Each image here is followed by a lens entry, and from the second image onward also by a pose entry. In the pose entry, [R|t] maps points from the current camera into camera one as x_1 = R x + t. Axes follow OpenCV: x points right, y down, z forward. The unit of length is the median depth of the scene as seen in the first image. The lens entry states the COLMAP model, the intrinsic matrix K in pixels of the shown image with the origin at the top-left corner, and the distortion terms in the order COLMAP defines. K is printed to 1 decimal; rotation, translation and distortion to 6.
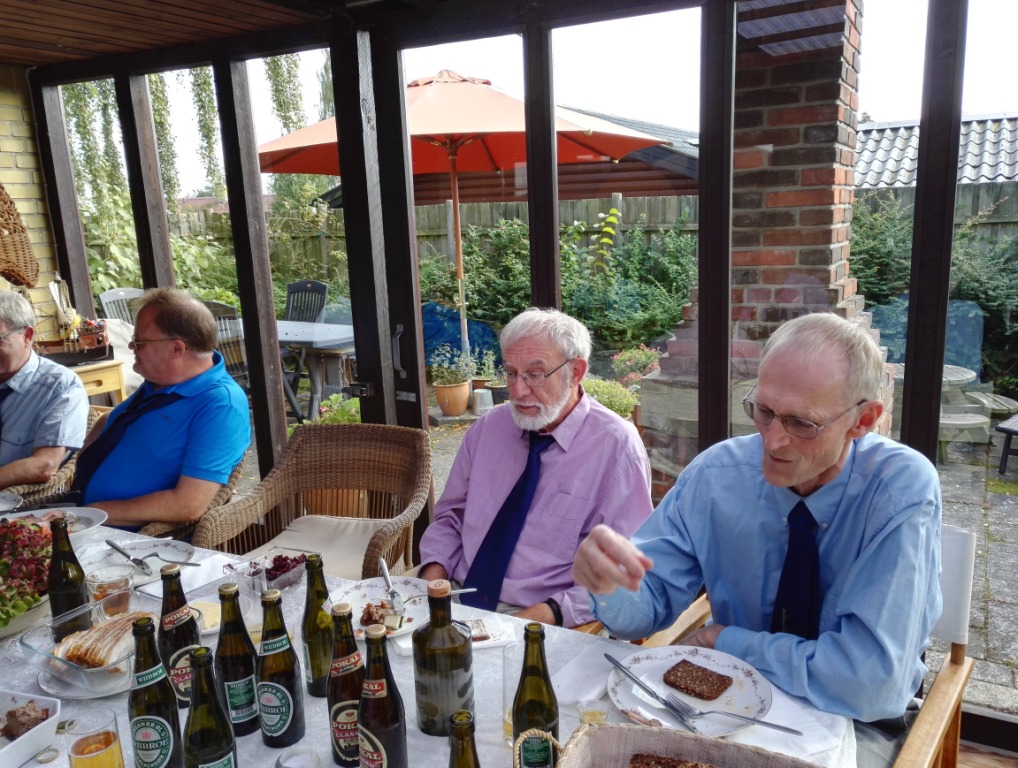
lens RADIAL K [[860.5, 0, 509.0], [0, 860.5, 384.0], [0, 0, 1]] dist [0.072785, 0.002070]
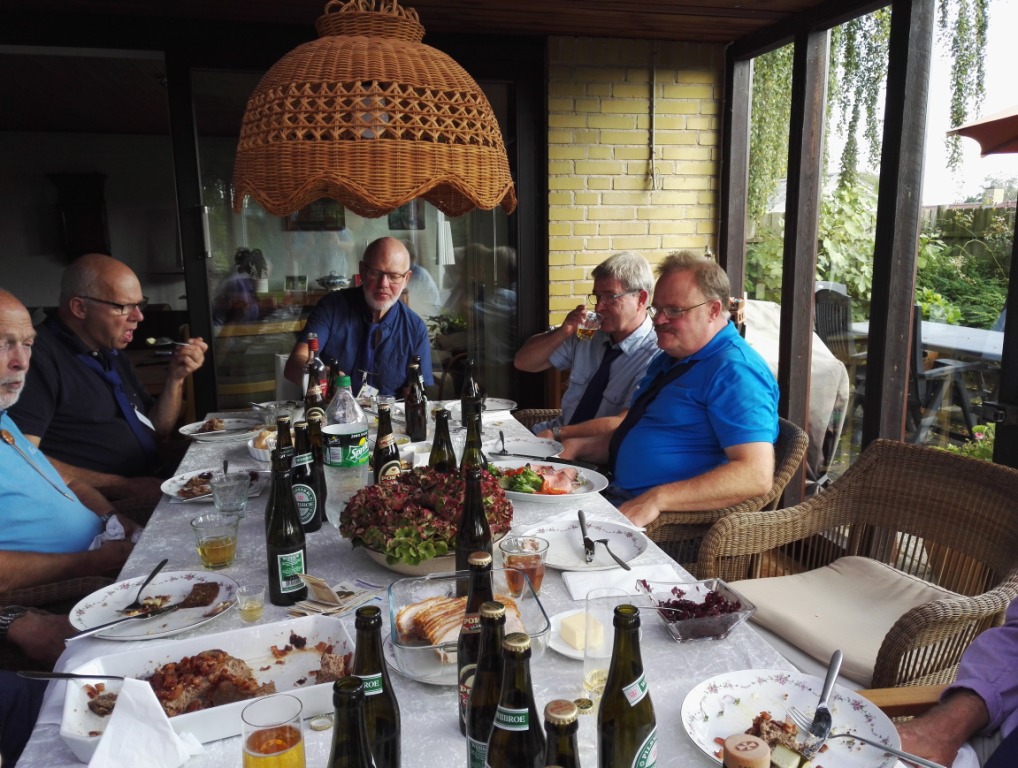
lens RADIAL K [[860.5, 0, 509.0], [0, 860.5, 384.0], [0, 0, 1]] dist [0.072785, 0.002070]
pose [[0.696083, 0.160408, -0.699813, 0.047622], [-0.164277, 0.984448, 0.062250, 0.003342], [0.698915, 0.071632, 0.711609, 0.162085]]
